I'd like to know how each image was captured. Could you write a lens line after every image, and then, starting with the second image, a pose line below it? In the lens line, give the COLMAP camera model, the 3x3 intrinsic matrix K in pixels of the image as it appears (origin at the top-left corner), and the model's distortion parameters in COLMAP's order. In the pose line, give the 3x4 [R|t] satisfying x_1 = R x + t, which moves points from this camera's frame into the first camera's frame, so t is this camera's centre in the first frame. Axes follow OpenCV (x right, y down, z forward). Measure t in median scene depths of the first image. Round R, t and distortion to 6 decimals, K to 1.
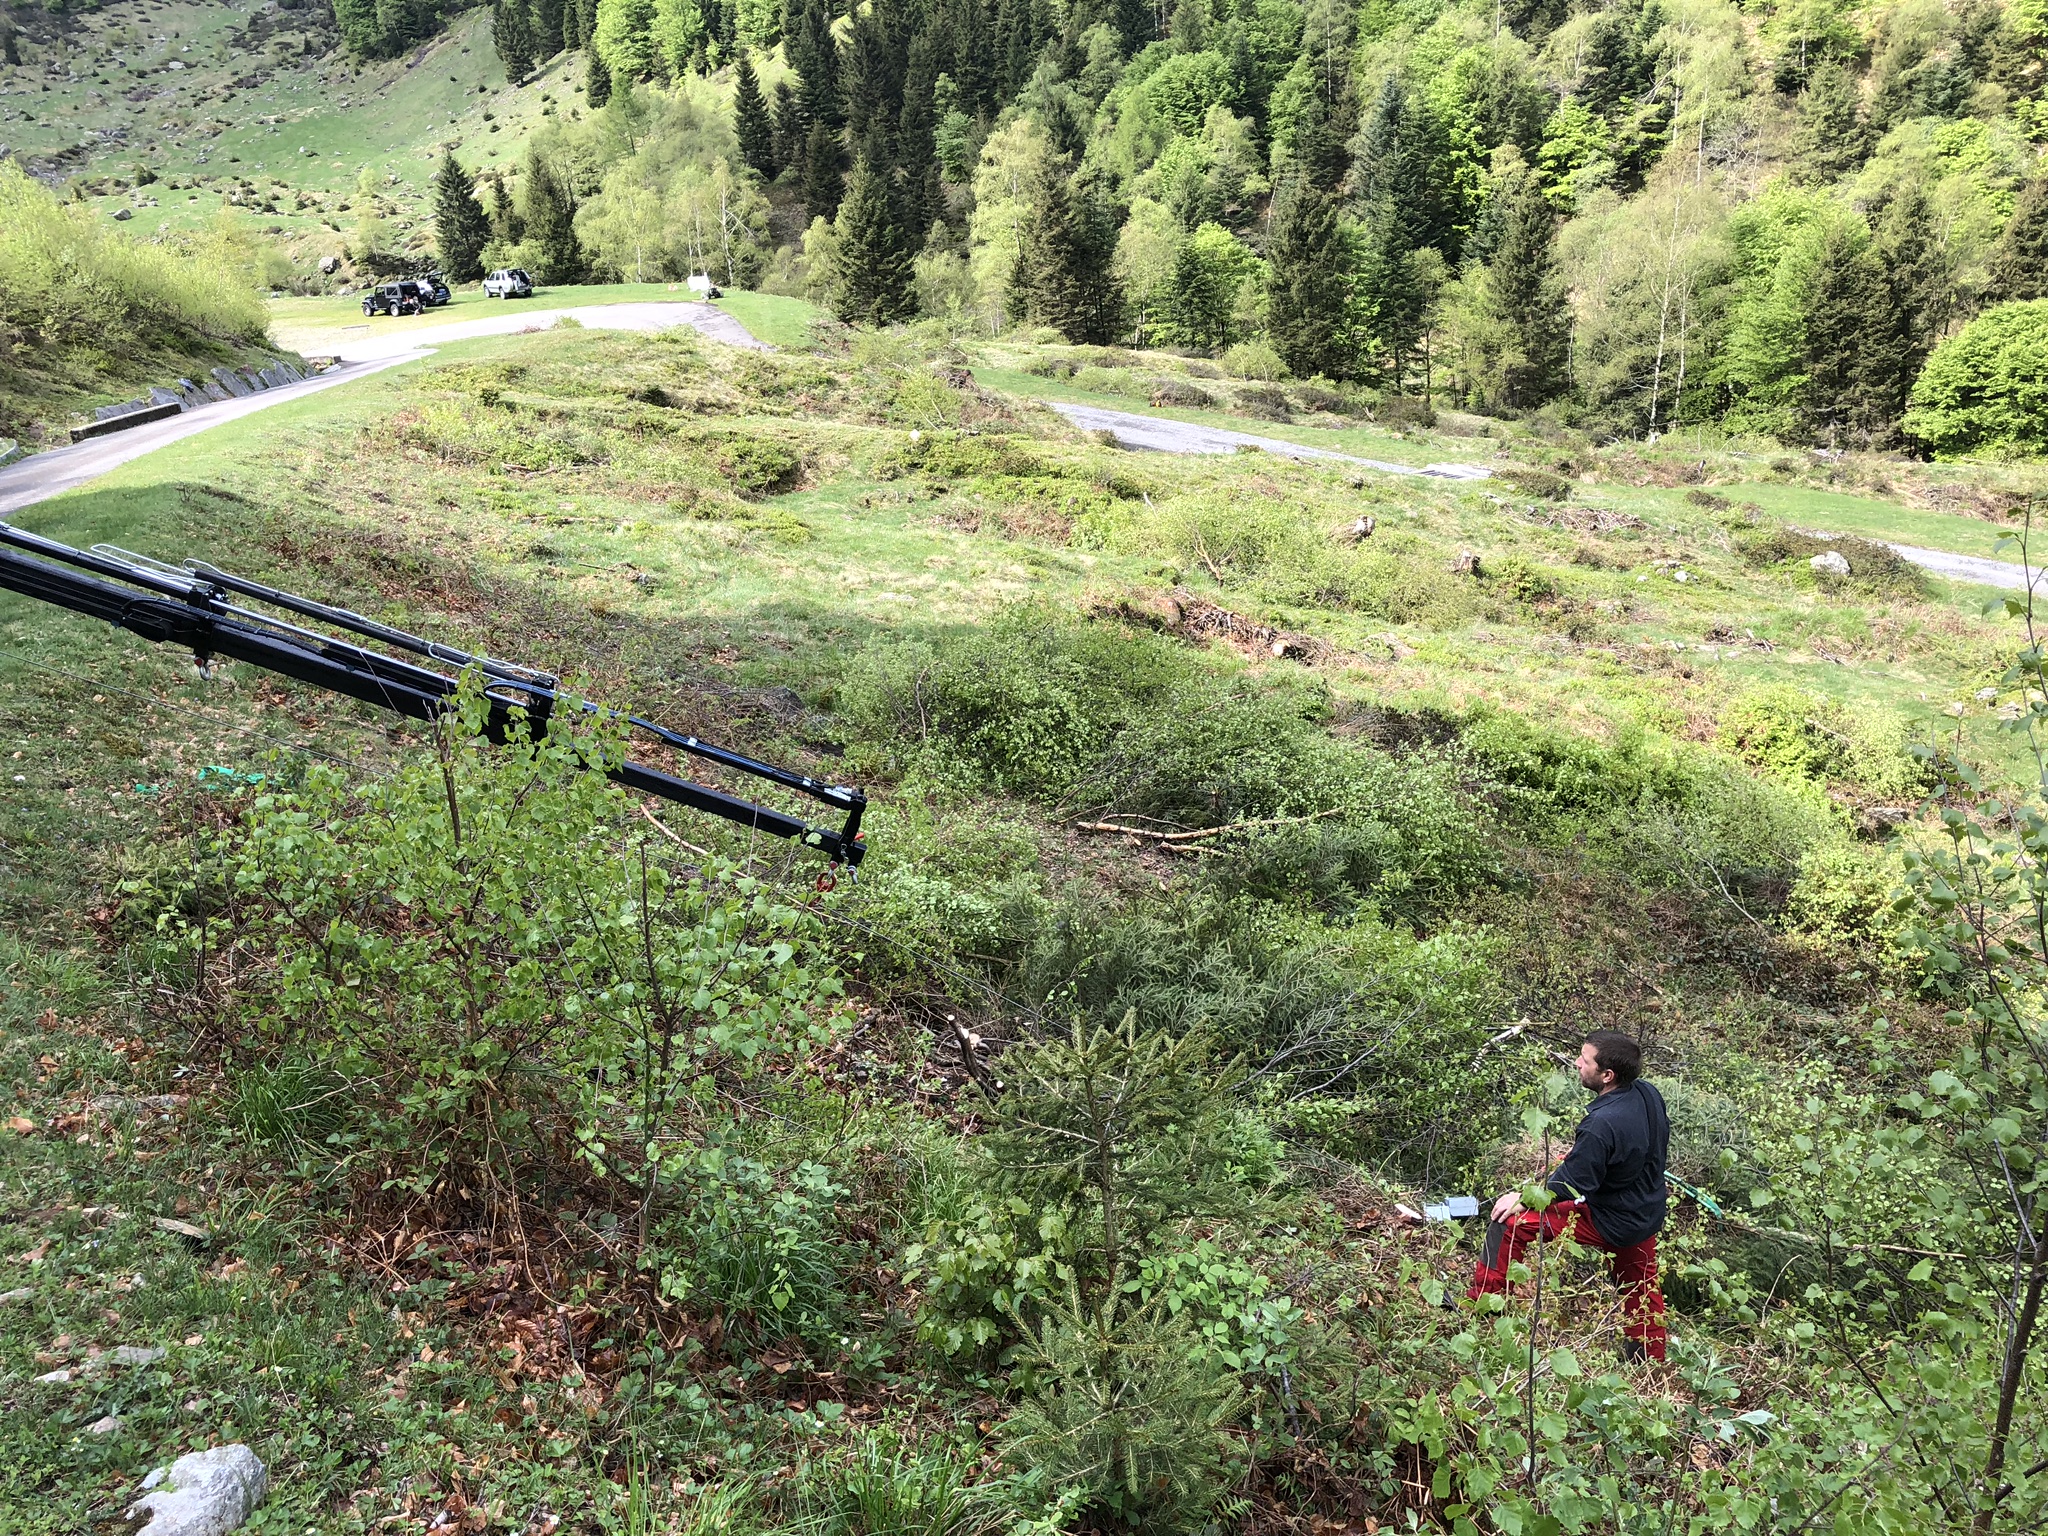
lens RADIAL K [[1661.8, 0, 998.1], [0, 1661.8, 766.5], [0, 0, 1]] dist [0.003250, -0.007415]
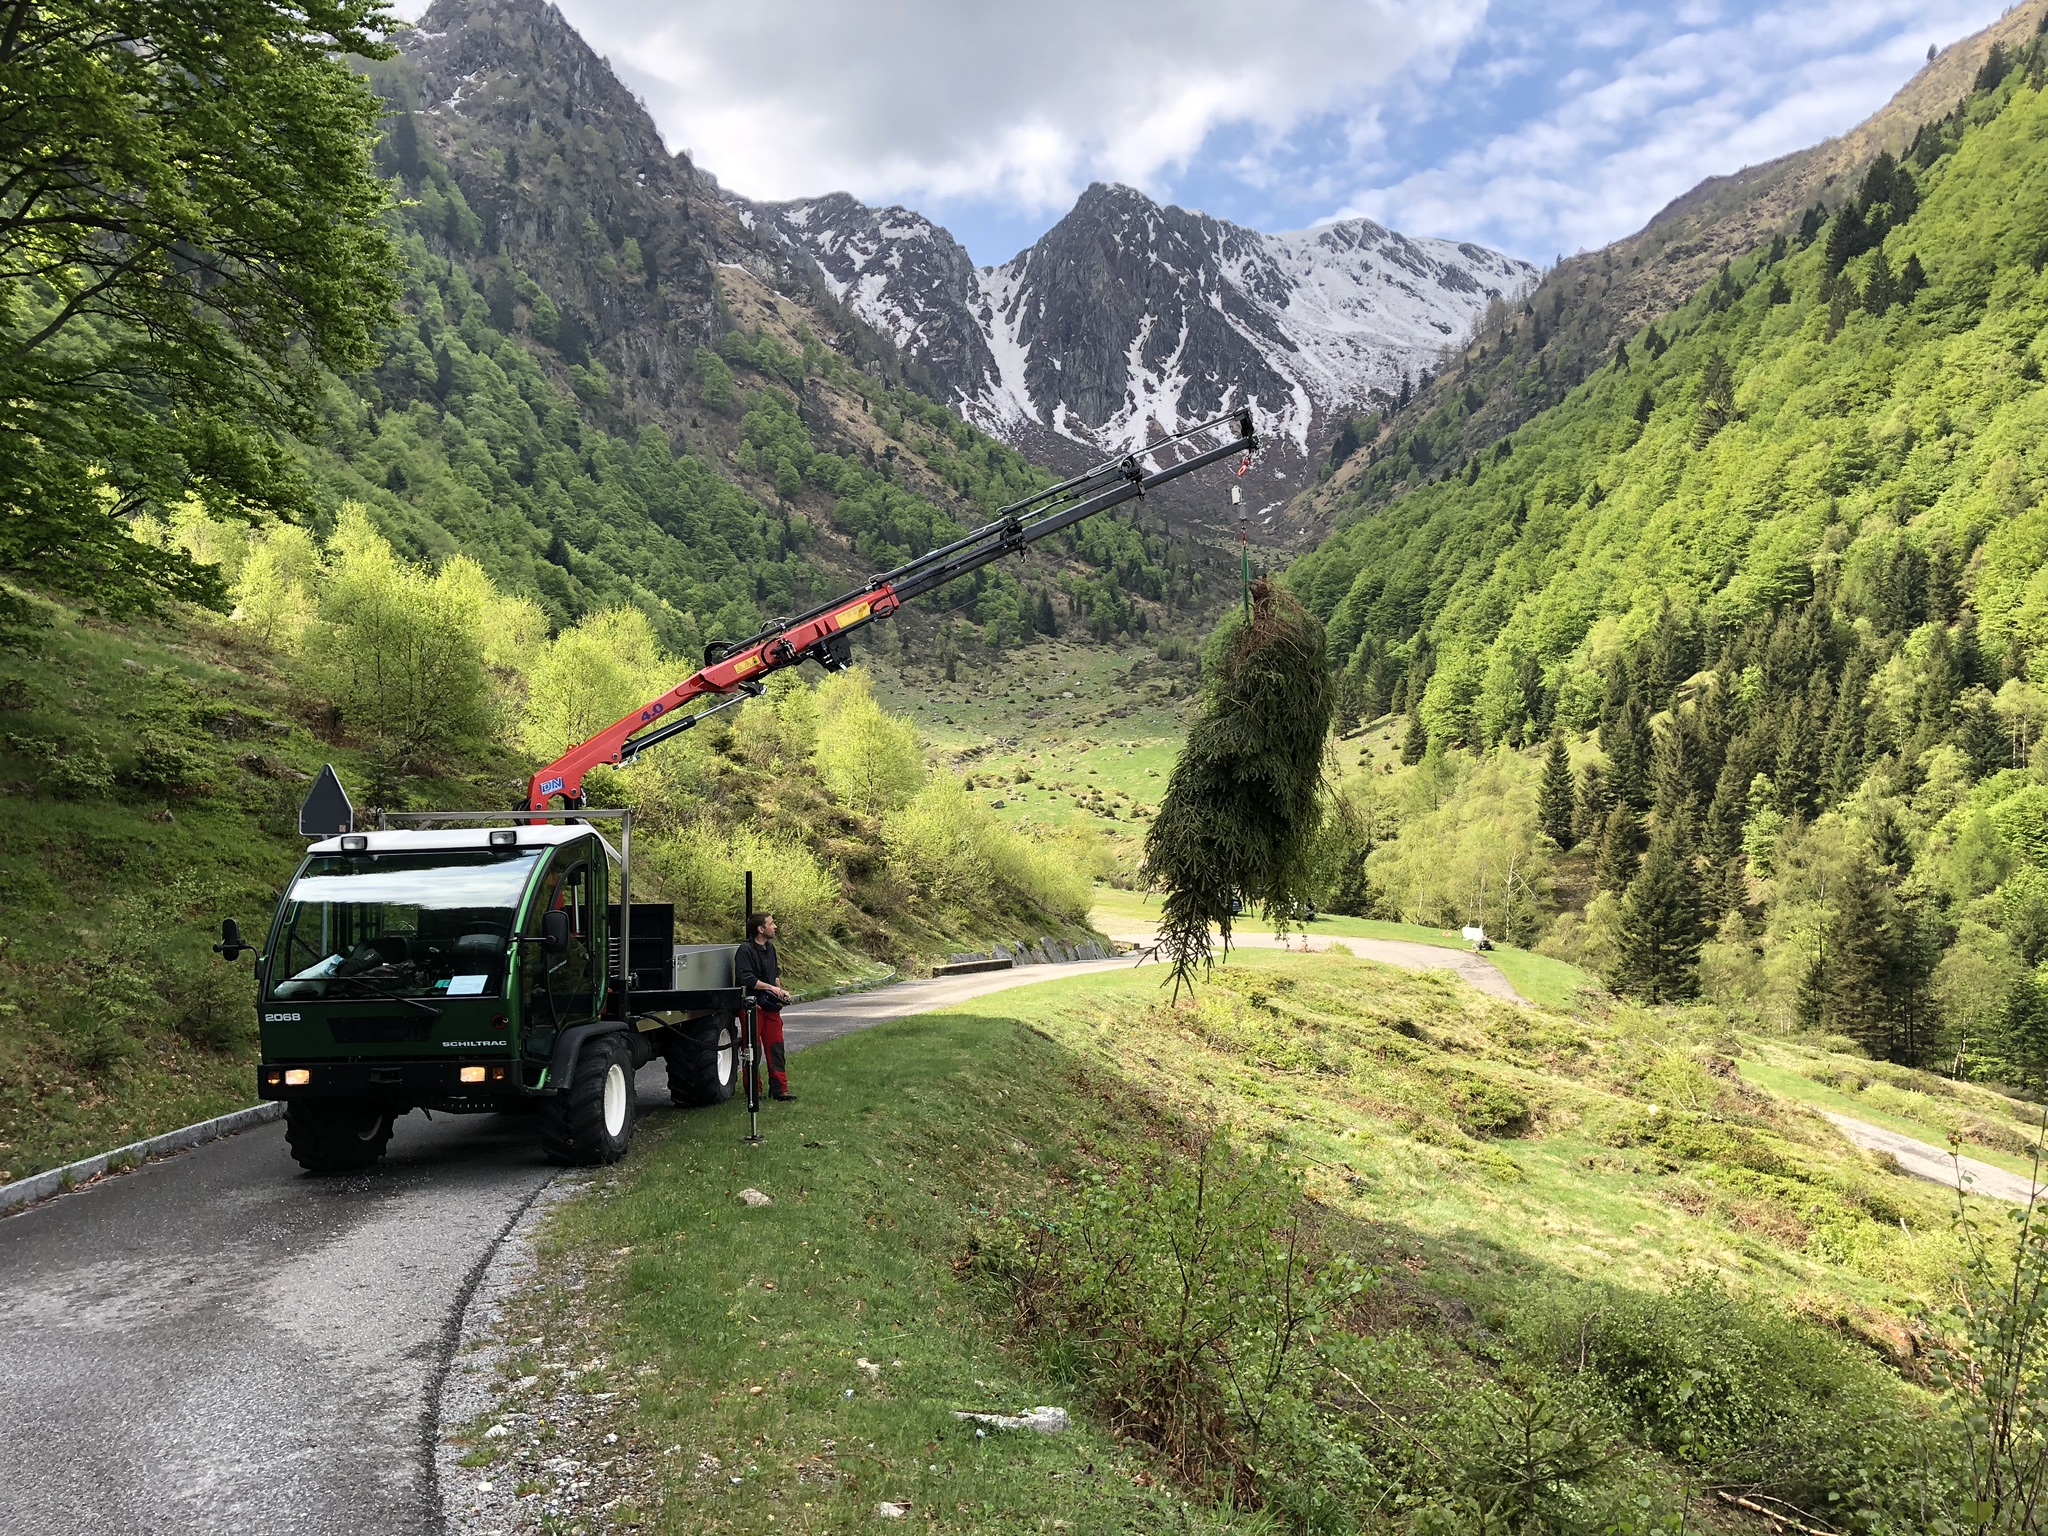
lens RADIAL K [[1658.6, 0, 1014.8], [0, 1658.6, 765.0], [0, 0, 1]] dist [0.029866, -0.011553]
pose [[0.892078, 0.112706, -0.437600, 0.007641], [-0.265225, 0.914639, -0.305109, 0.006689], [0.365859, 0.388243, 0.845822, -0.026147]]
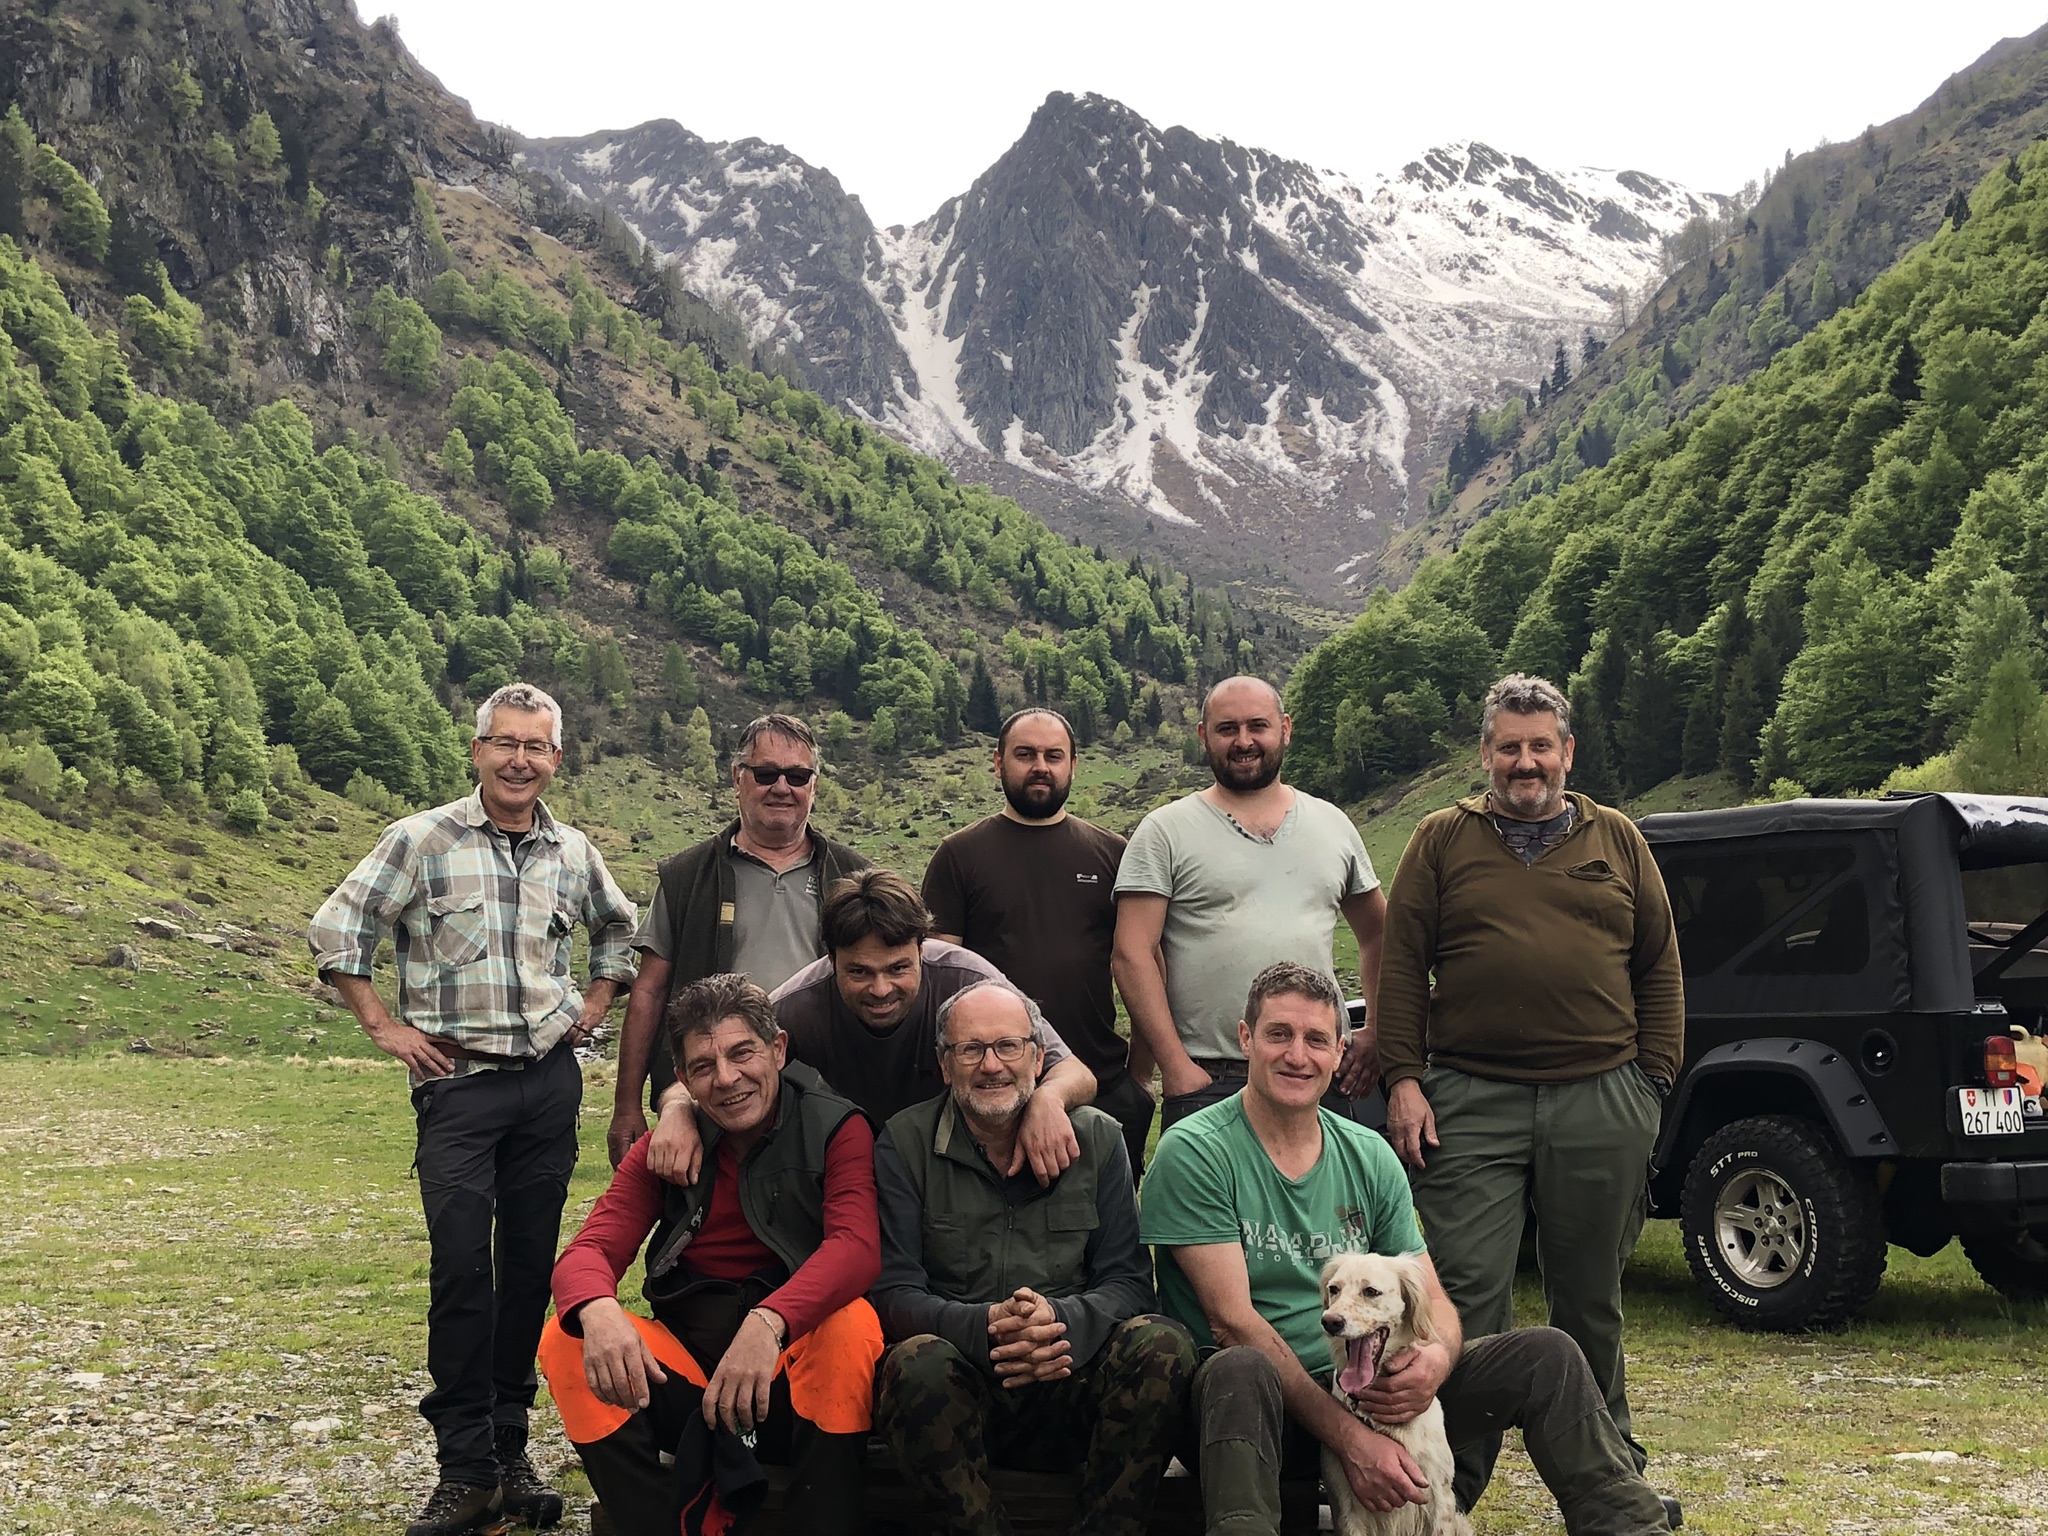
lens RADIAL K [[2473.5, 0, 991.7], [0, 2473.5, 807.2], [0, 0, 1]] dist [0.203771, -0.593402]
pose [[0.897797, 0.039803, -0.438608, -0.294984], [-0.224824, 0.897787, -0.378724, -0.210975], [0.378702, 0.438627, 0.814979, 0.772470]]
